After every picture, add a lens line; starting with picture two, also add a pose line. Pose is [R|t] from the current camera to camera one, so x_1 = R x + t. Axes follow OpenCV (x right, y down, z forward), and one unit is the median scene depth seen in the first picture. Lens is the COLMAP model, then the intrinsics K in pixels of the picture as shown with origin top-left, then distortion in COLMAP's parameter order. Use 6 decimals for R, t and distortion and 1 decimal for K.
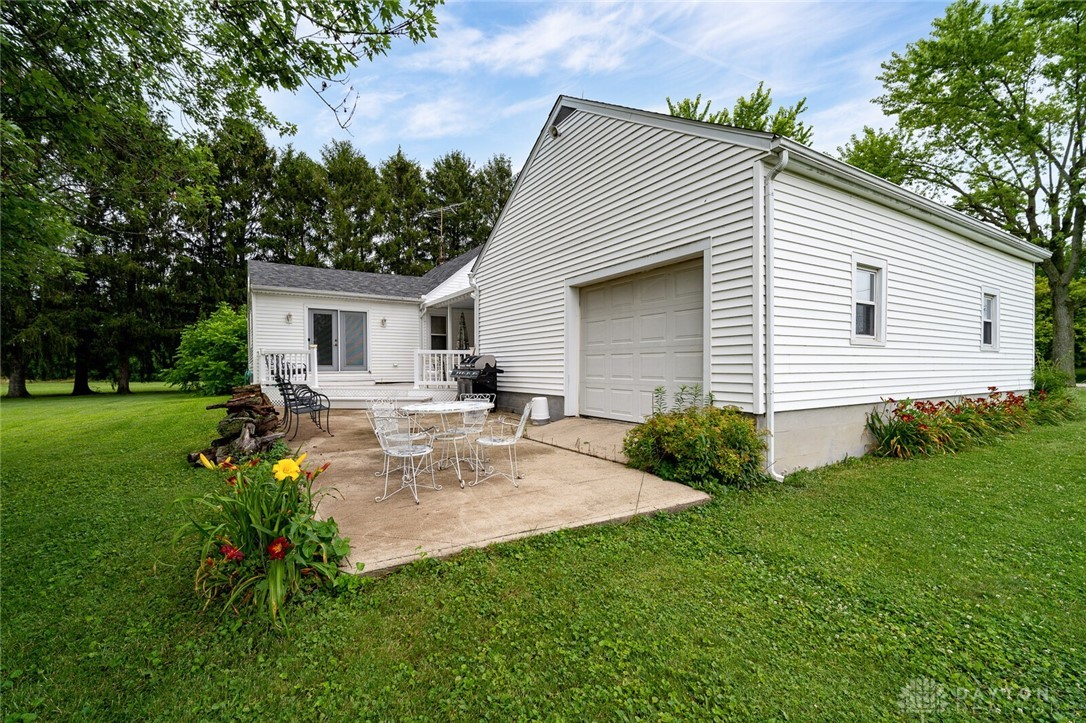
lens RADIAL K [[479.0, 0, 539.4], [0, 479.0, 370.8], [0, 0, 1]] dist [-0.000704, 0.000216]
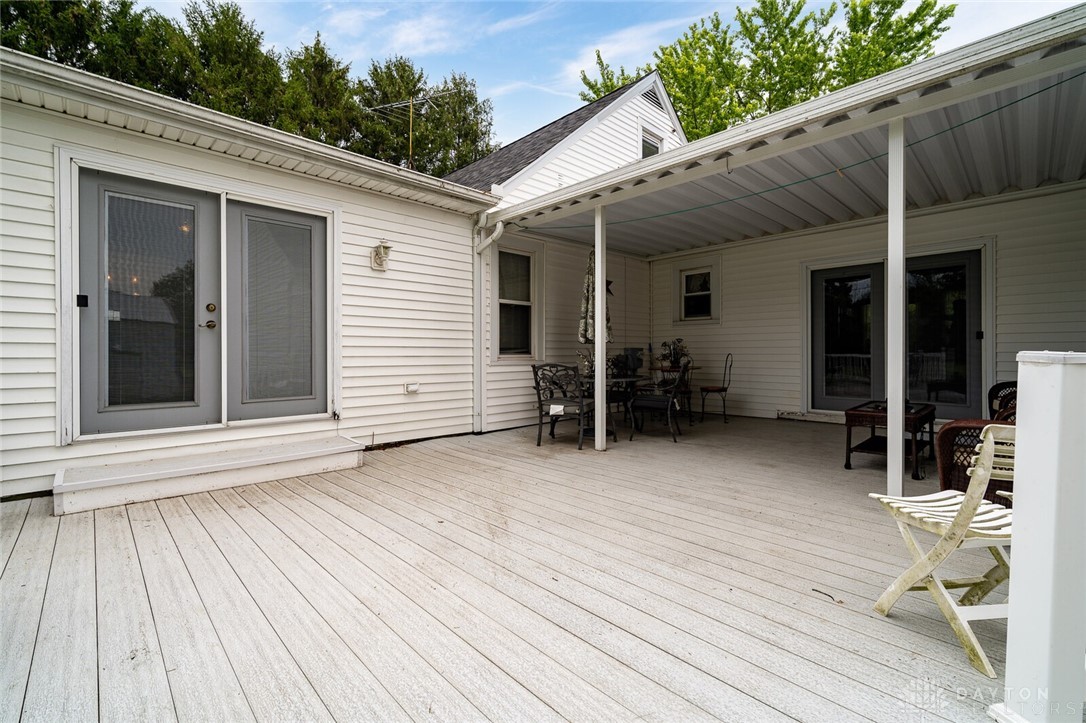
lens RADIAL K [[479.0, 0, 542.8], [0, 479.0, 356.4], [0, 0, 1]] dist [-0.000704, 0.000216]
pose [[0.978847, 0.005919, 0.204507, -0.290663], [-0.005607, 0.999982, -0.002104, -0.036018], [-0.204516, 0.000913, 0.978863, 0.683978]]
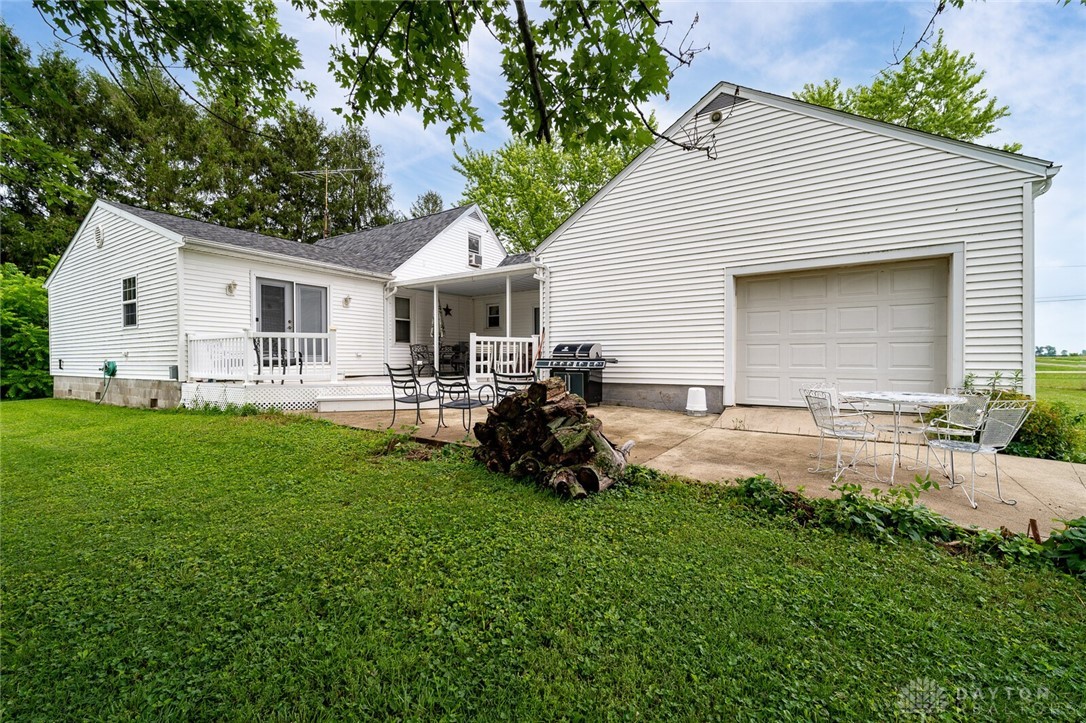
lens RADIAL K [[479.0, 0, 544.4], [0, 479.0, 361.3], [0, 0, 1]] dist [-0.000704, 0.000216]
pose [[0.908176, 0.004137, 0.418569, -0.368202], [-0.000277, 0.999957, -0.009281, 0.005906], [-0.418589, 0.008313, 0.908138, 0.138482]]
